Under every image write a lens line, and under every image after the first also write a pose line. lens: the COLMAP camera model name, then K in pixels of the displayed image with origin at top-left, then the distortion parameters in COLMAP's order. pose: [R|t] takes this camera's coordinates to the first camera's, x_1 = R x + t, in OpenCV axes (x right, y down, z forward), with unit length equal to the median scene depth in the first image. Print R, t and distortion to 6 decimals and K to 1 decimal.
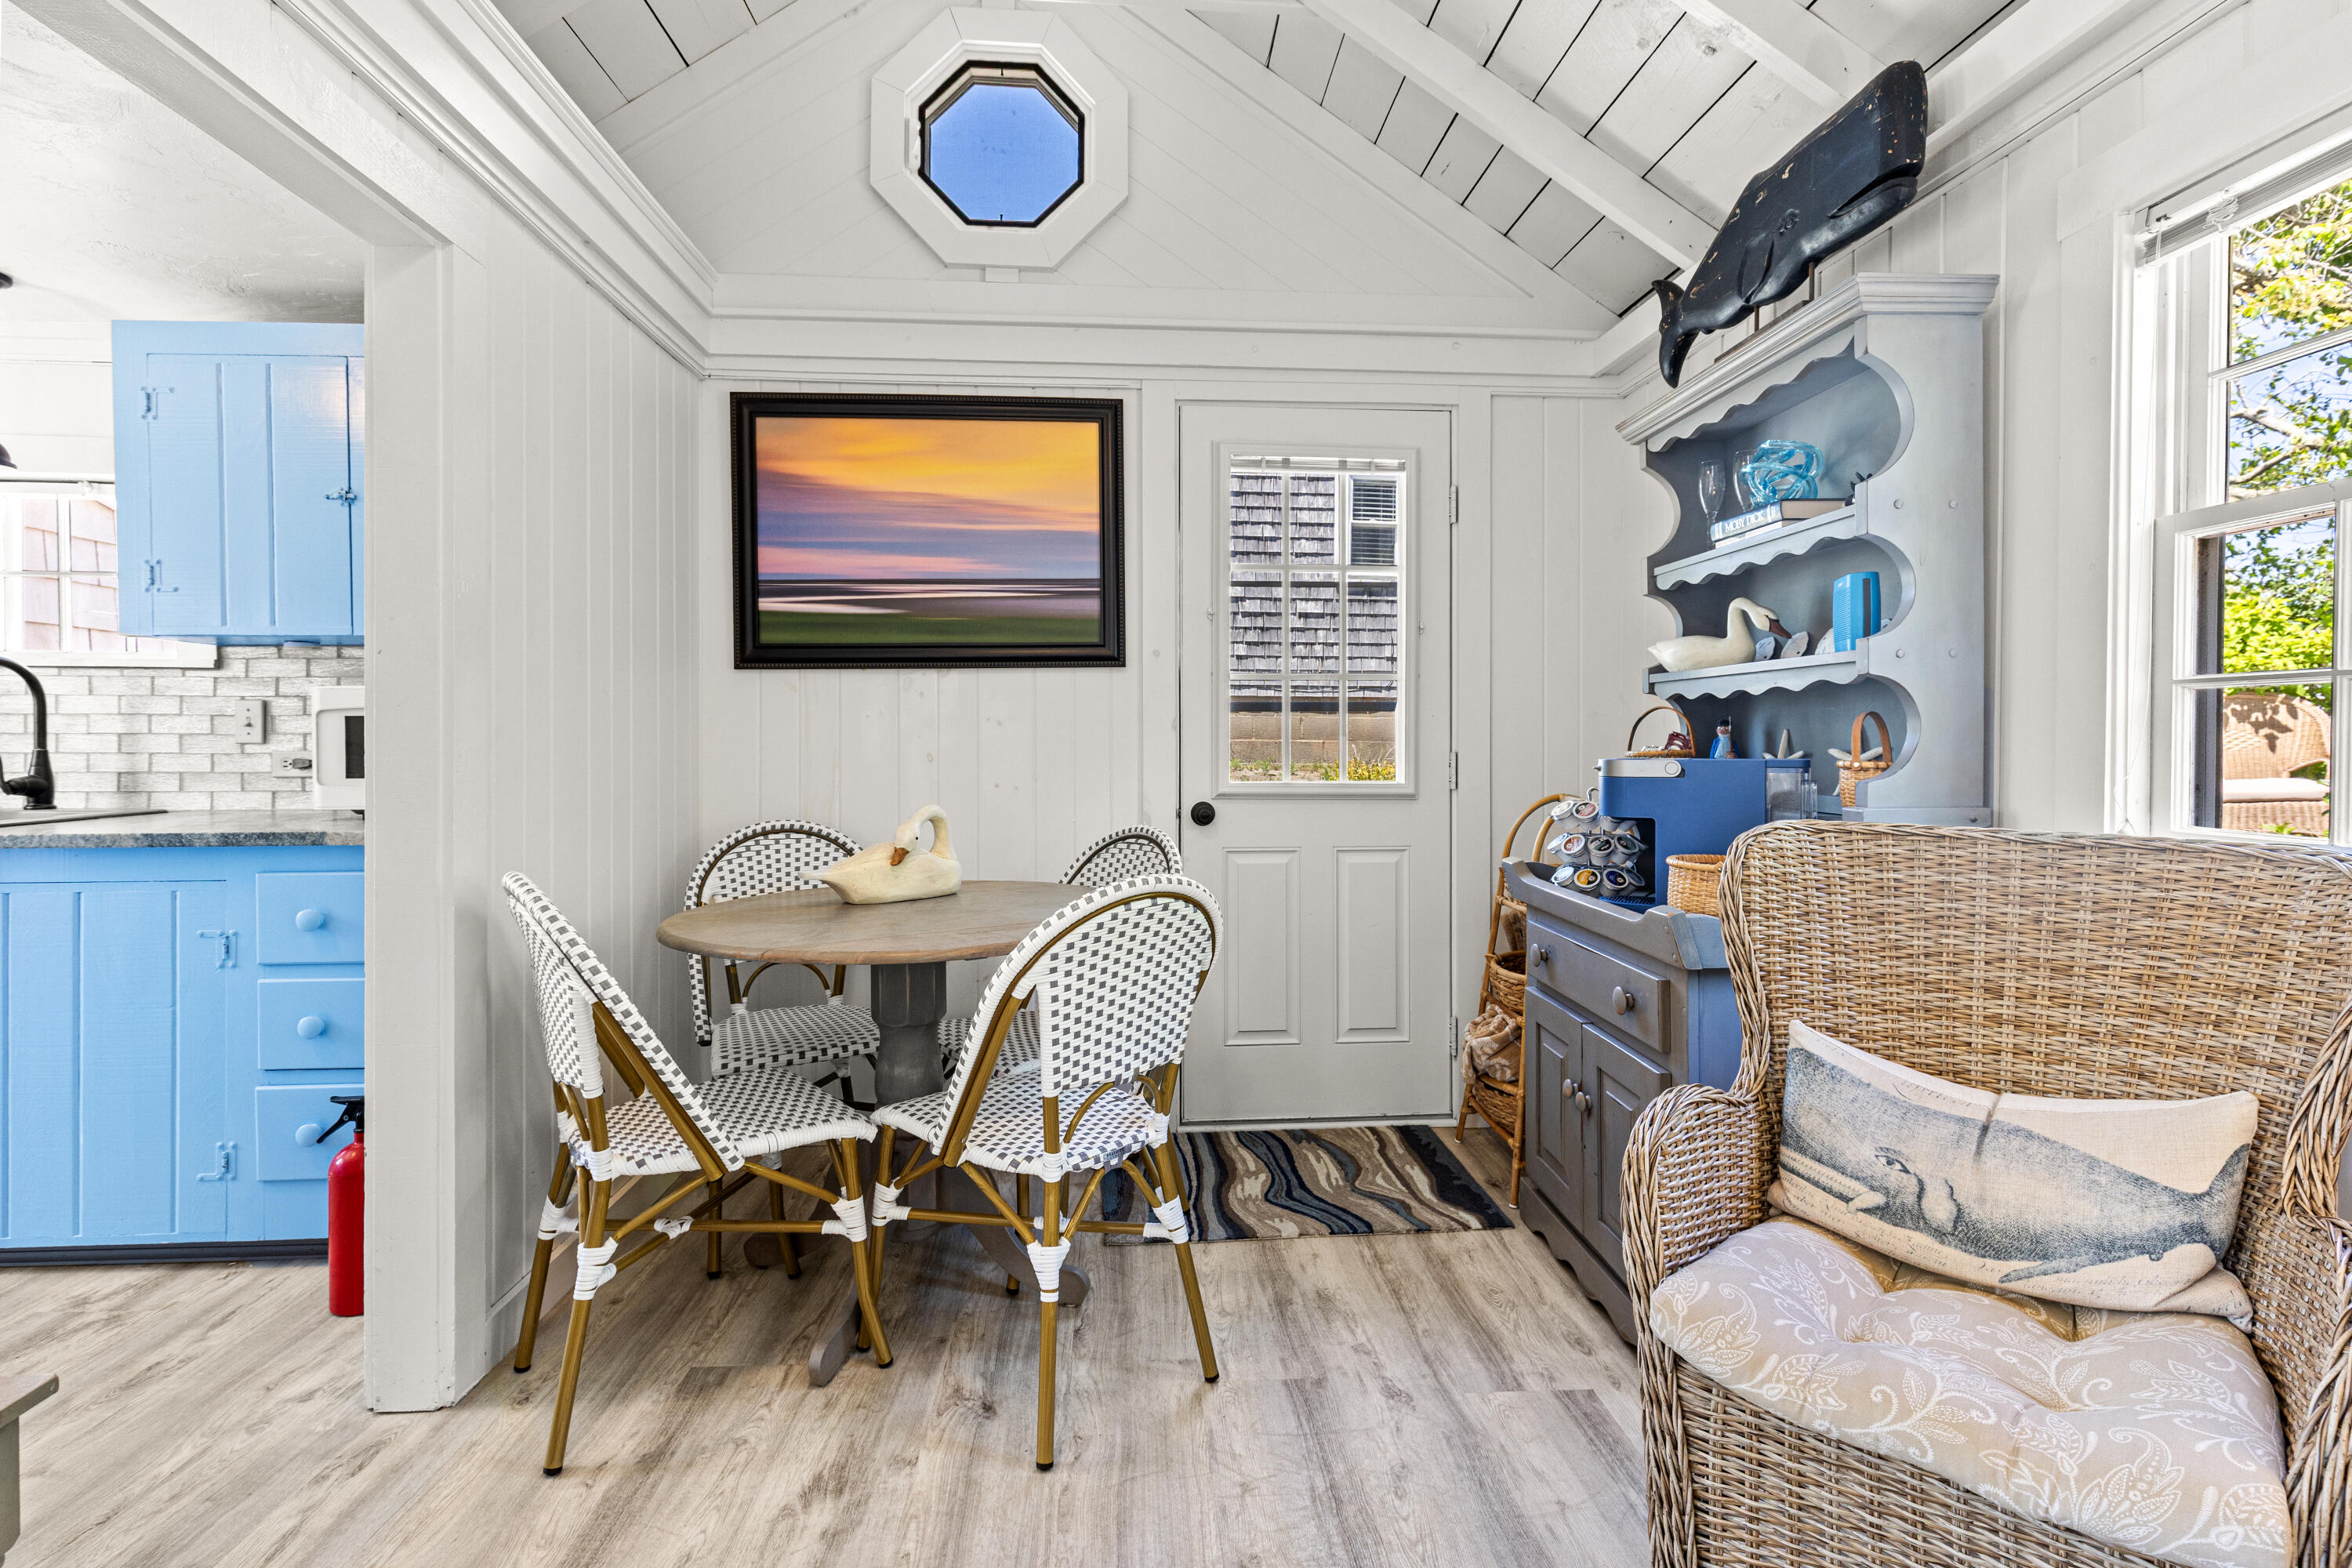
lens RADIAL K [[1119.0, 0, 1178.3], [0, 1119.0, 752.5], [0, 0, 1]] dist [0.006798, -0.002319]
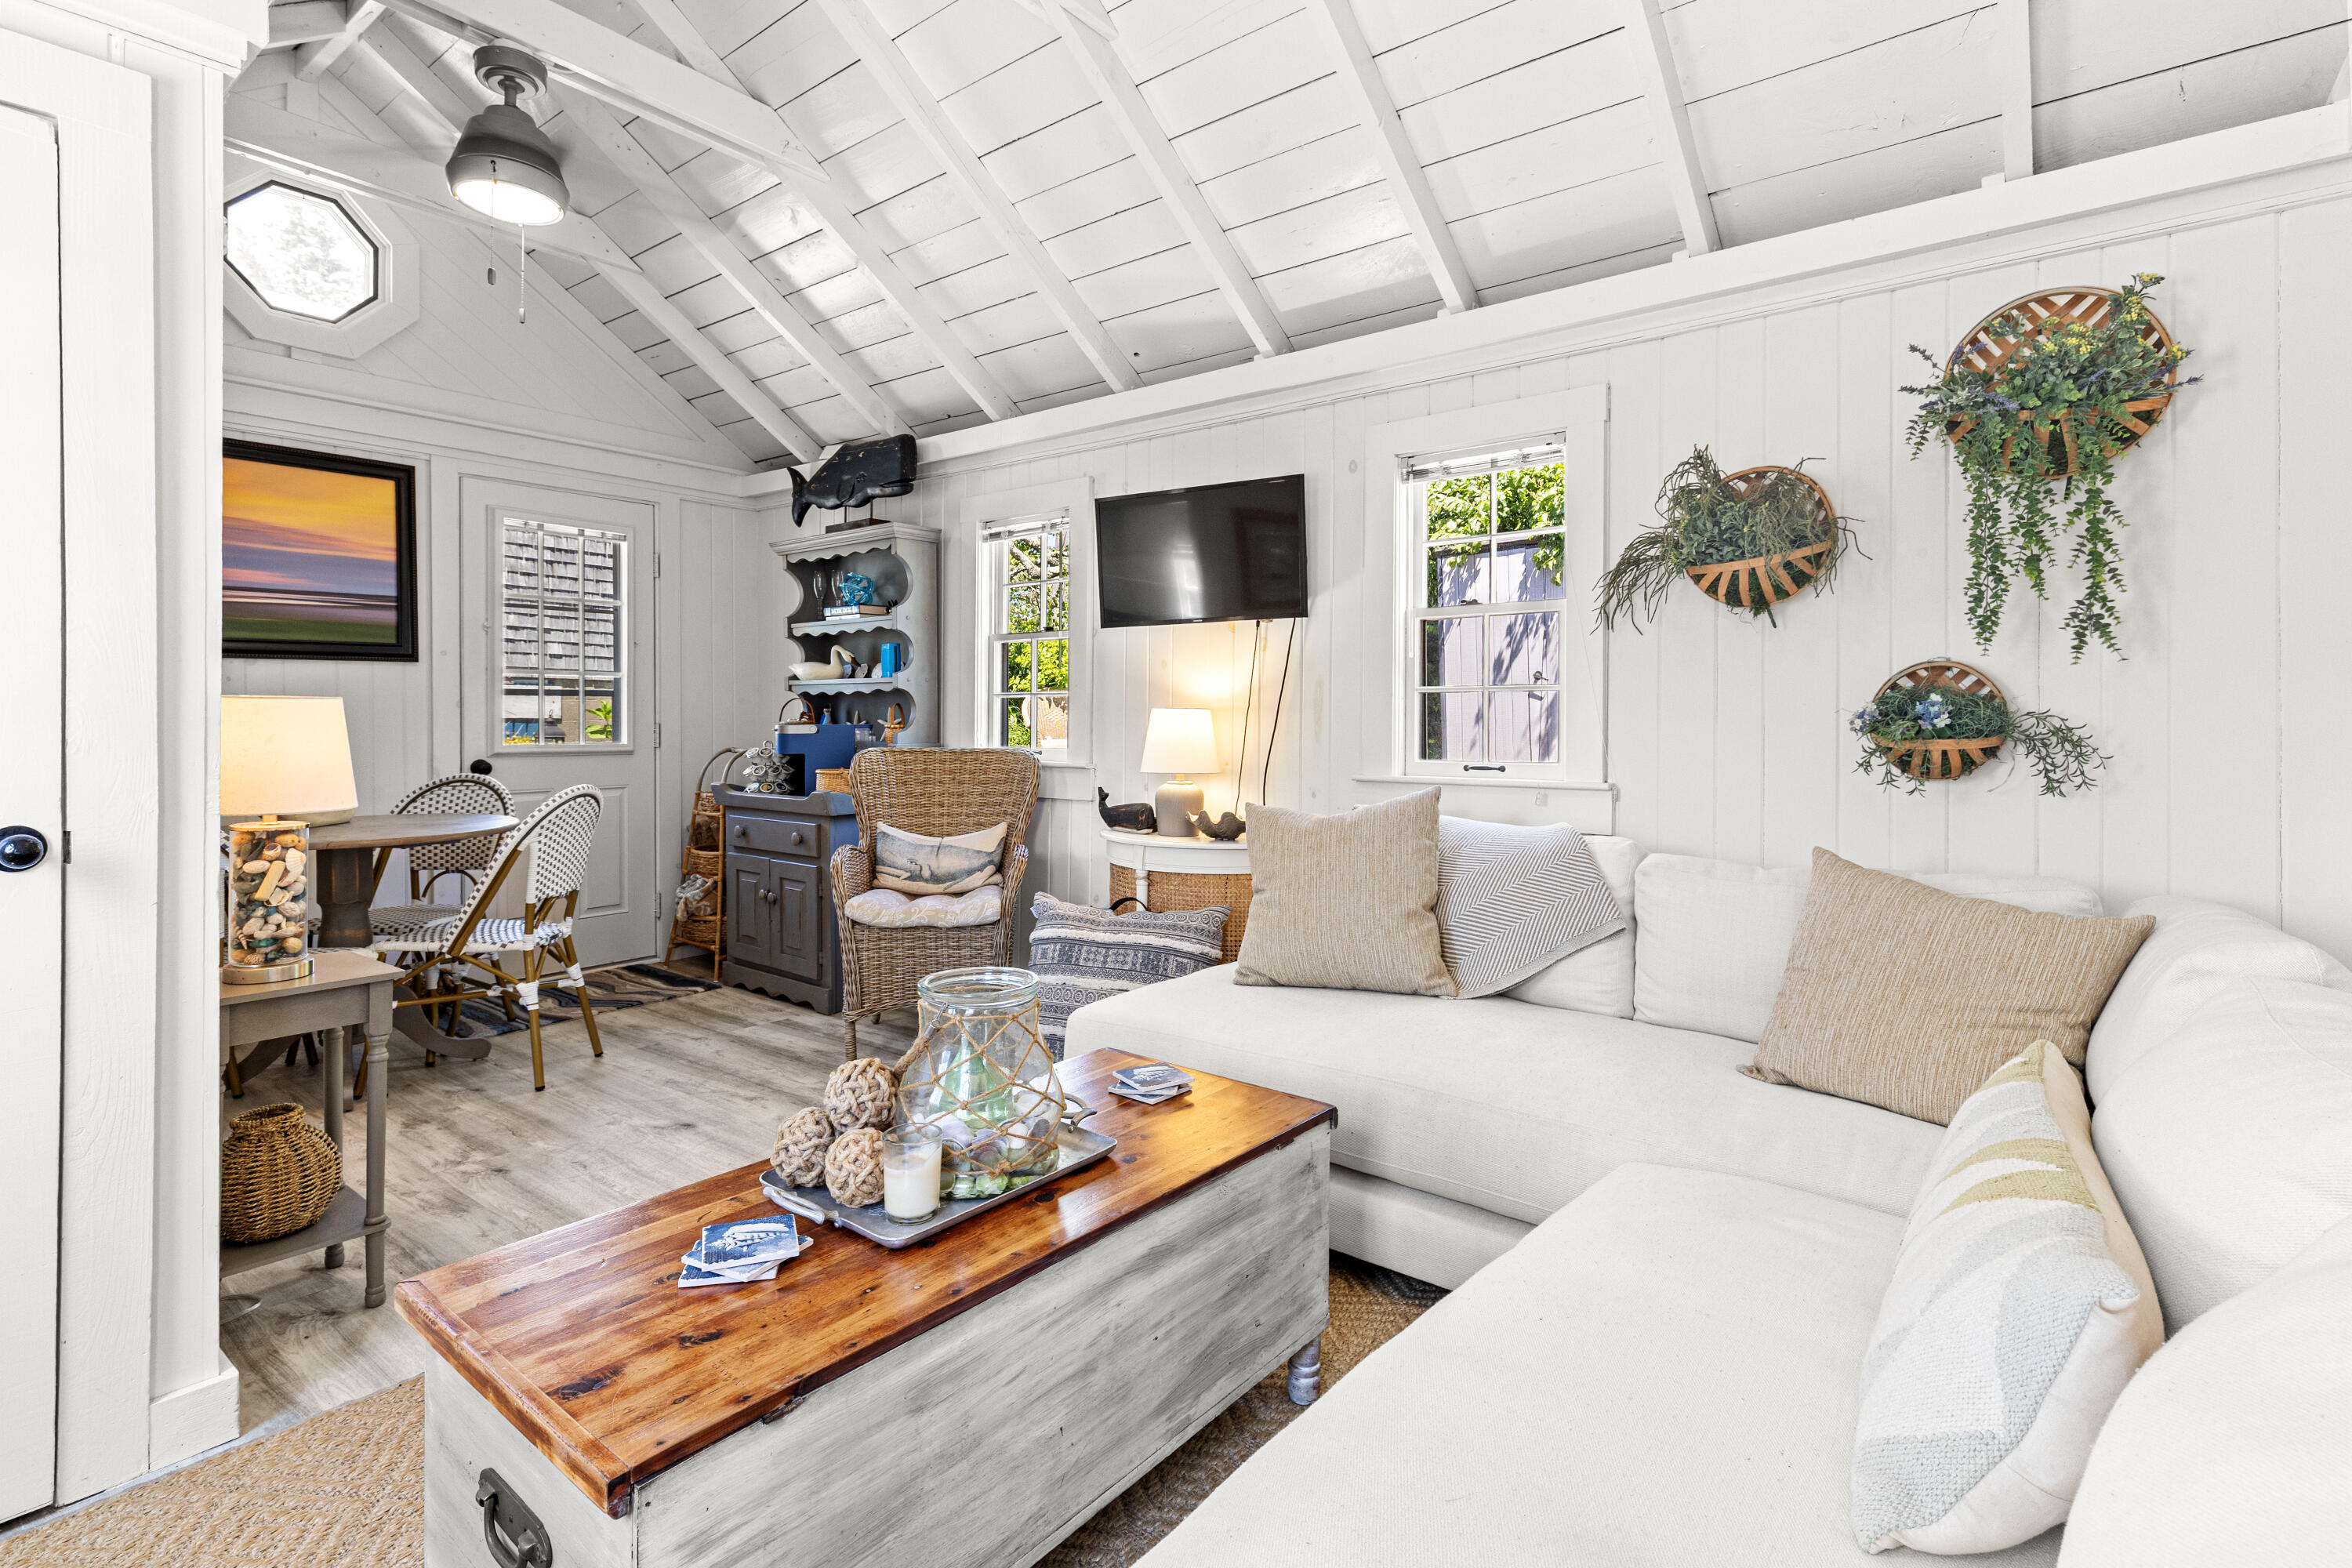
lens RADIAL K [[1119.0, 0, 1182.7], [0, 1119.0, 729.8], [0, 0, 1]] dist [0.006798, -0.002319]
pose [[0.670905, -0.005071, 0.741526, -0.598011], [0.007293, 0.999973, 0.000240, 0.018377], [-0.741508, 0.005247, 0.670924, -0.840985]]
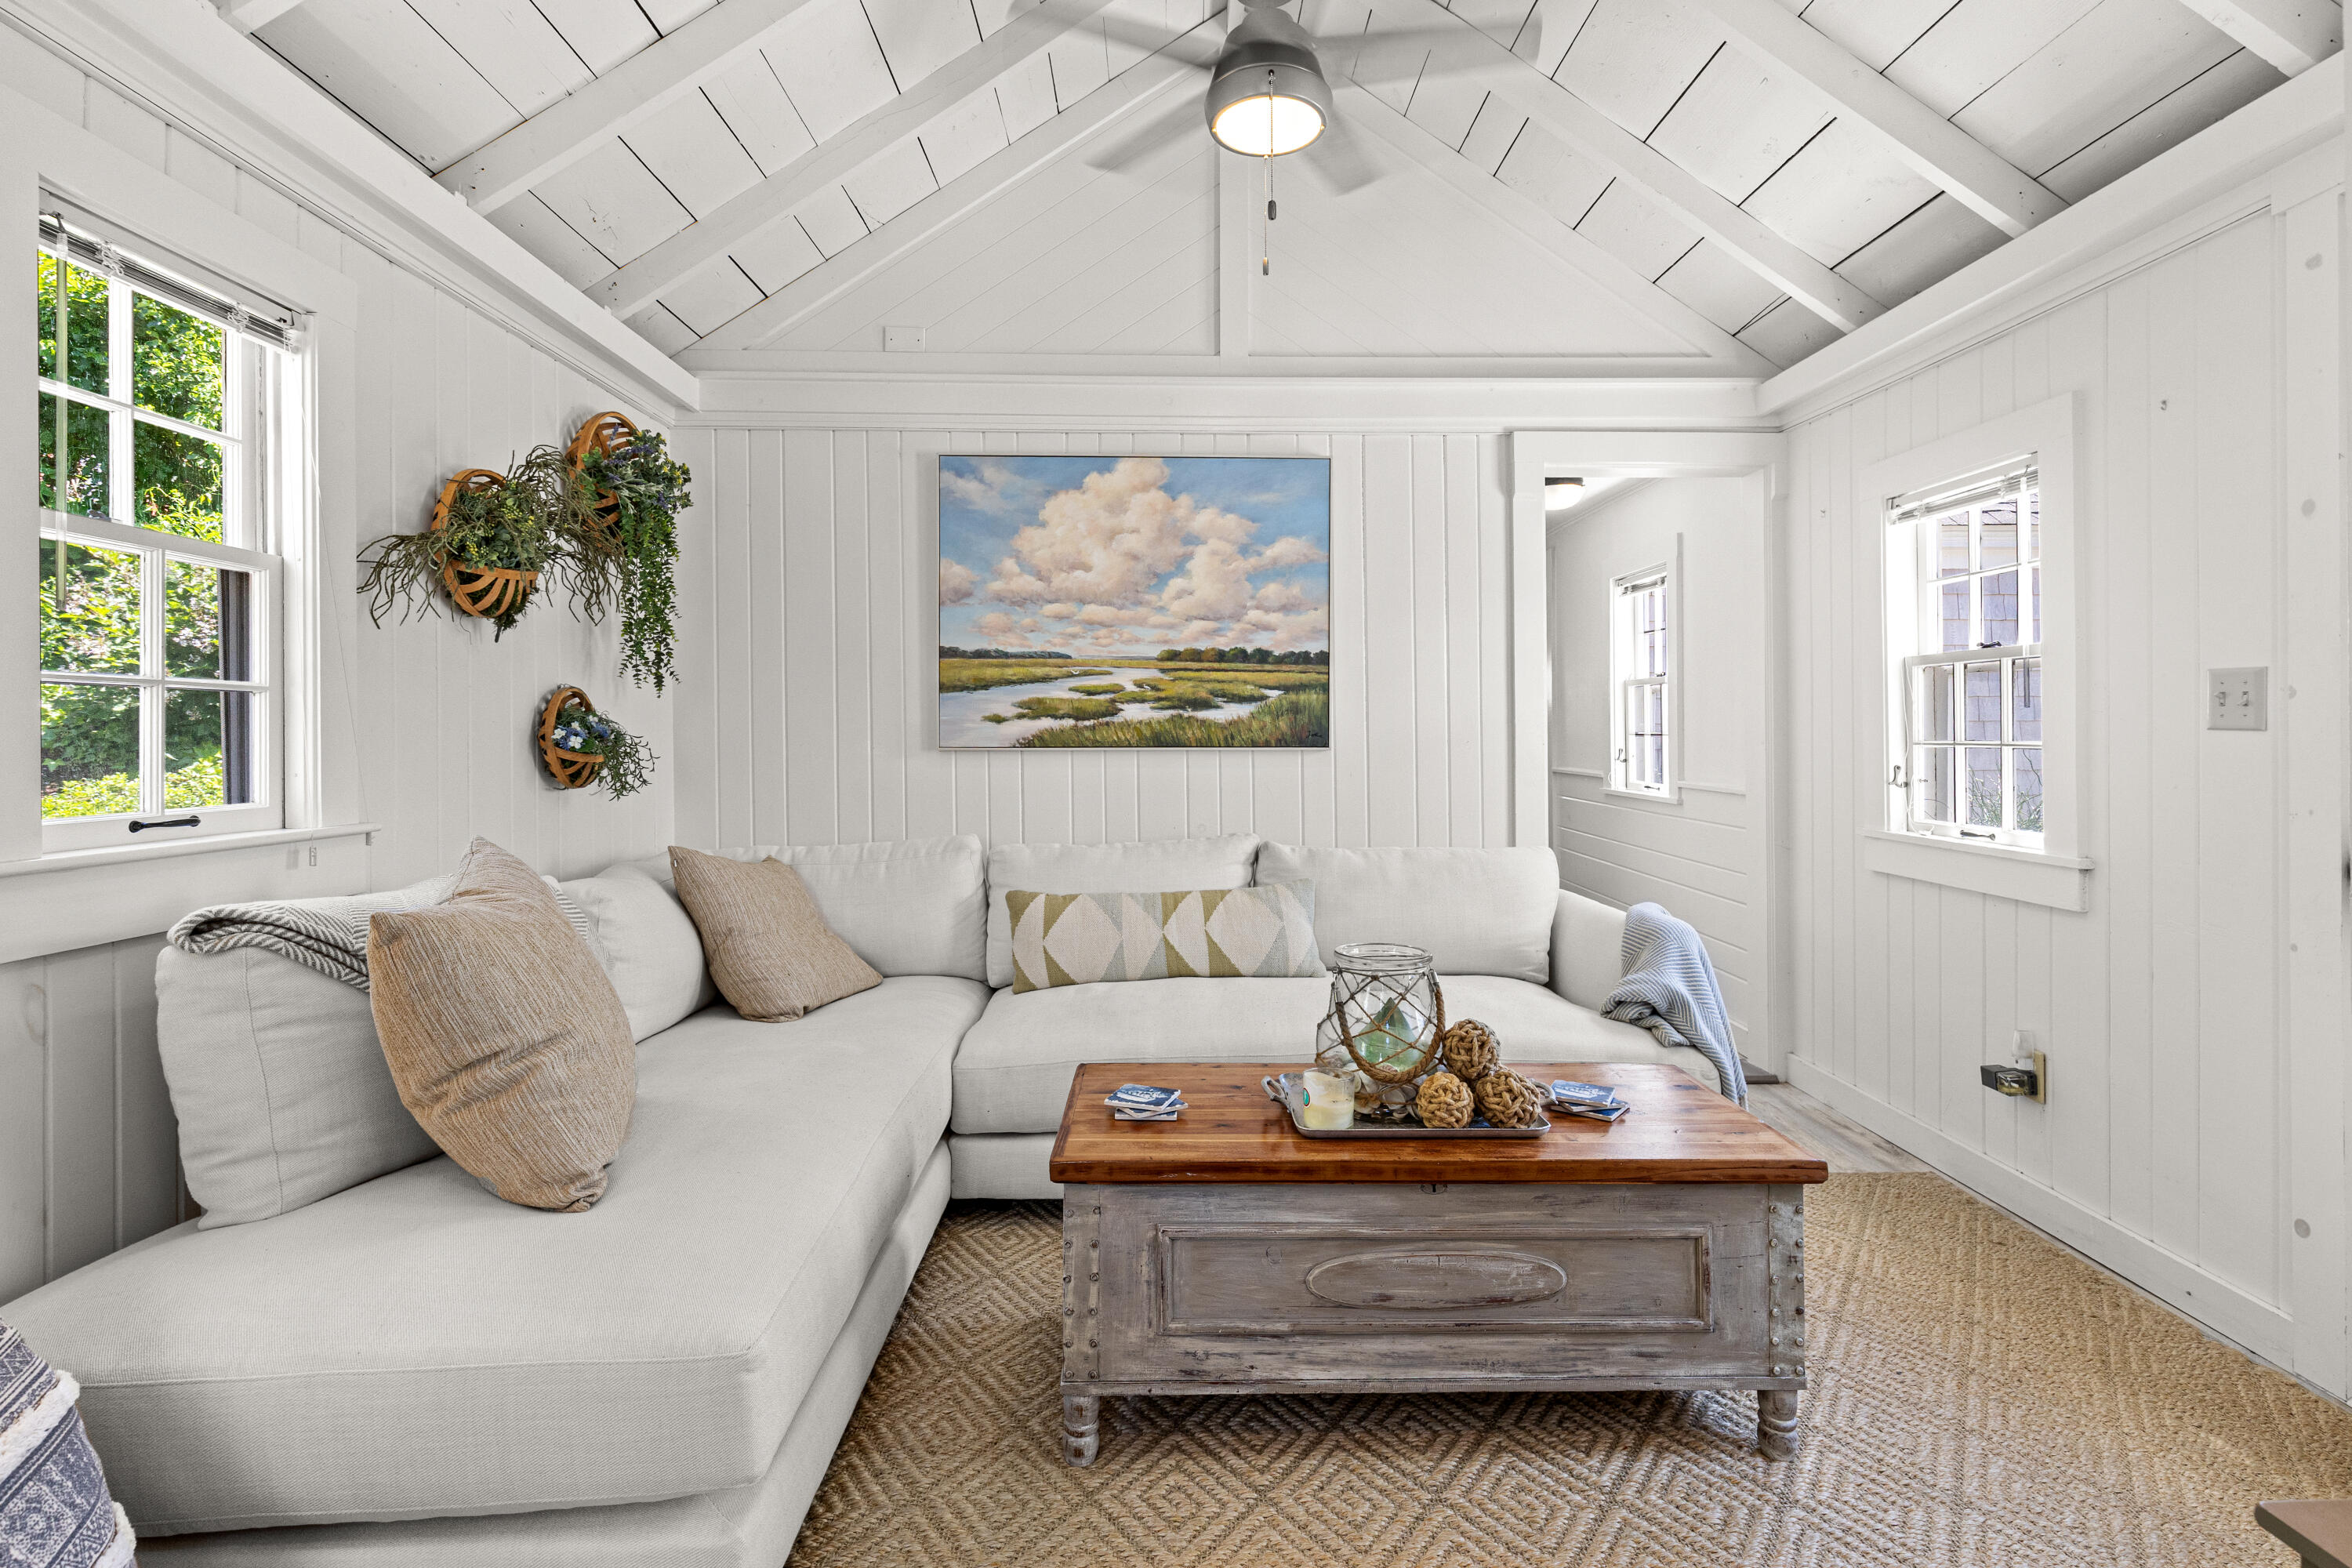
lens RADIAL K [[1119.0, 0, 1196.4], [0, 1119.0, 724.8], [0, 0, 1]] dist [0.006798, -0.002319]
pose [[-0.998563, -0.004689, 0.053390, -0.093472], [-0.004603, 0.999988, 0.001730, -0.004695], [-0.053398, 0.001481, -0.998572, 0.537241]]
